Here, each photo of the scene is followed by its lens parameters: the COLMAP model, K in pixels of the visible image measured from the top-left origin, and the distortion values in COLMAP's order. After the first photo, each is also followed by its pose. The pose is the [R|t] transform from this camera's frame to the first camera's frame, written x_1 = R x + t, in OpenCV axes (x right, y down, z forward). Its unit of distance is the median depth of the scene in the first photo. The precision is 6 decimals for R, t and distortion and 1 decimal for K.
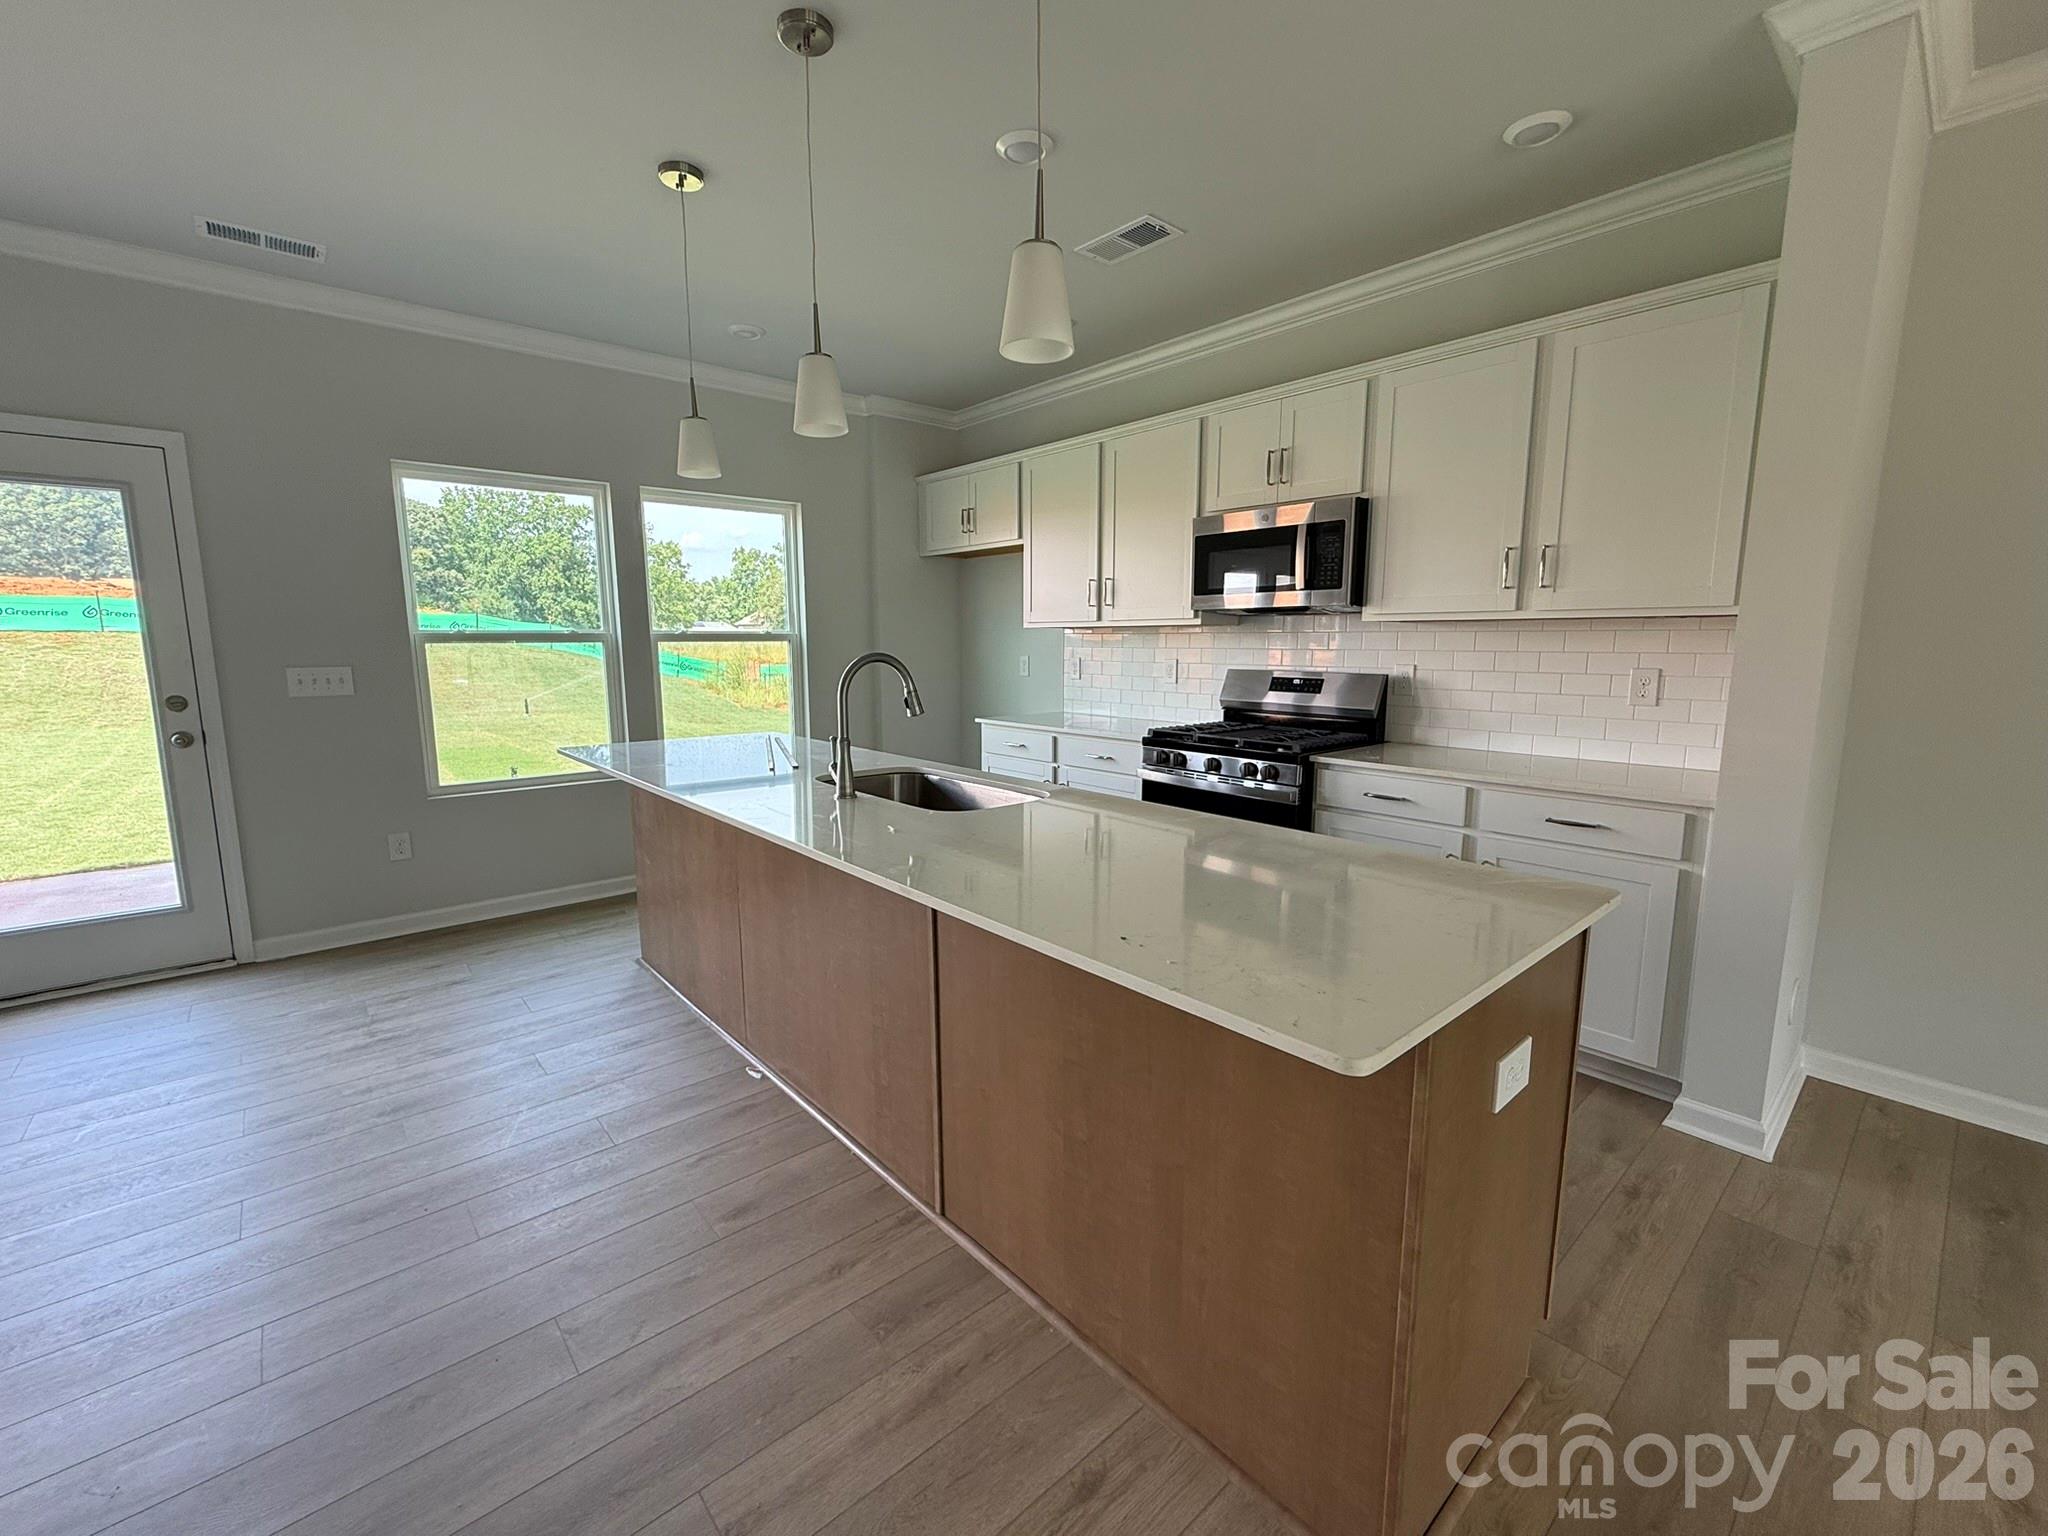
lens RADIAL K [[849.1, 0, 1023.6], [0, 849.1, 766.7], [0, 0, 1]] dist [-0.013168, 0.000164]
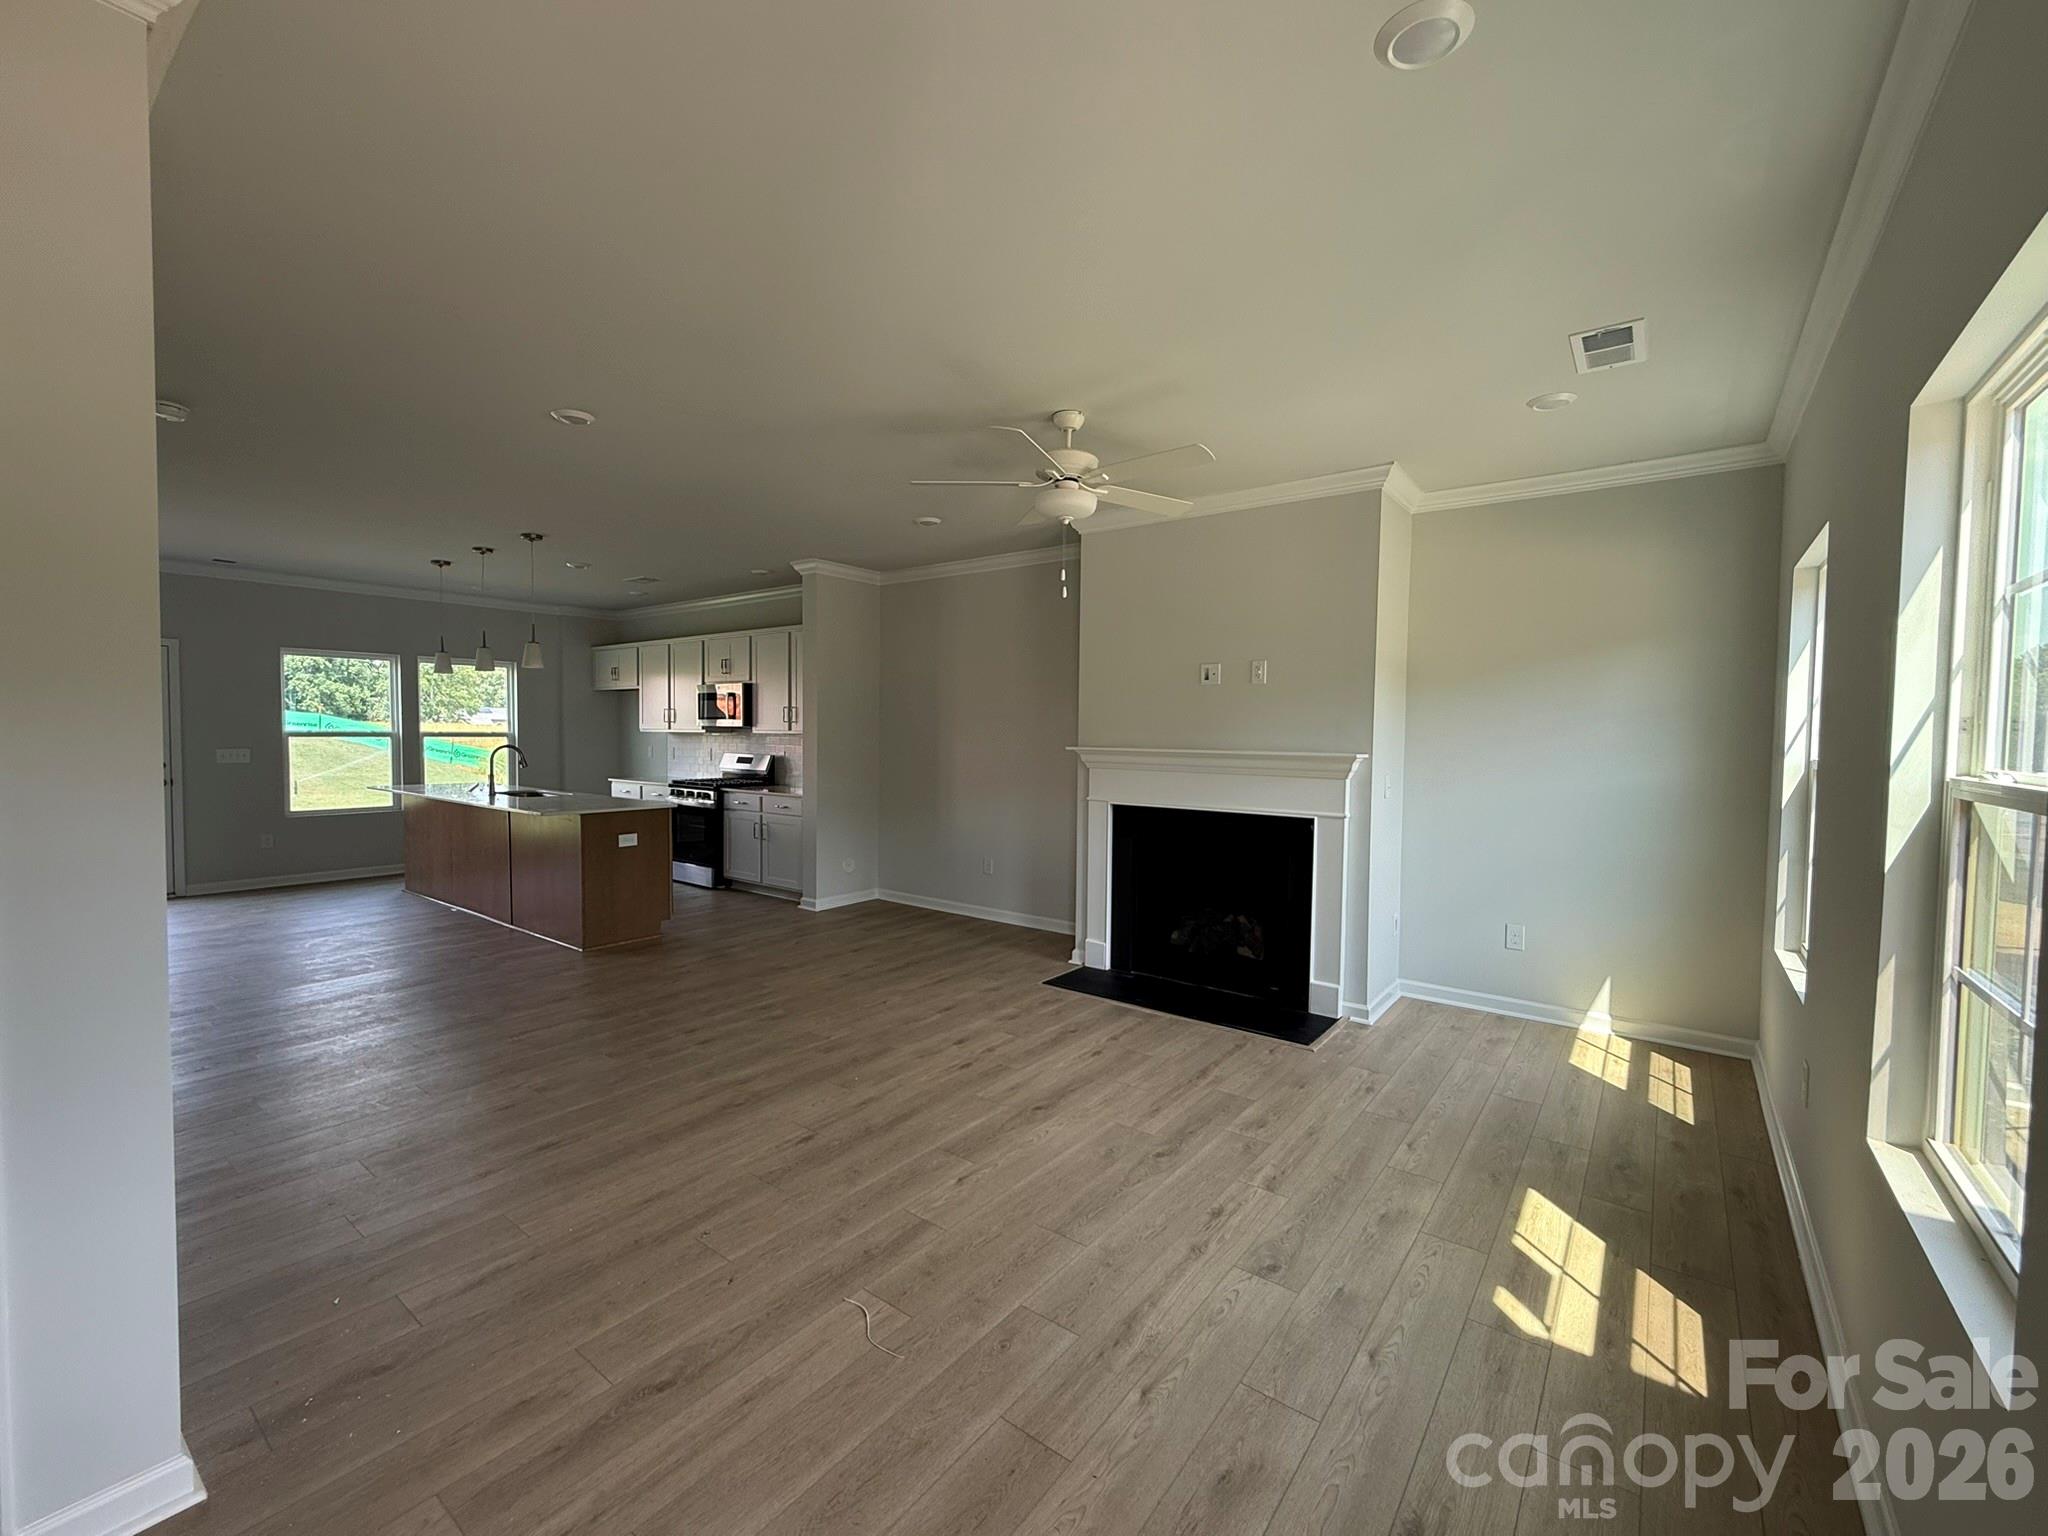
lens RADIAL K [[849.1, 0, 1030.4], [0, 849.1, 765.1], [0, 0, 1]] dist [-0.013168, 0.000164]
pose [[0.977985, 0.003651, 0.208644, 0.047091], [0.019209, 0.994027, -0.107433, 0.013425], [-0.207790, 0.109076, 0.972073, -0.103939]]
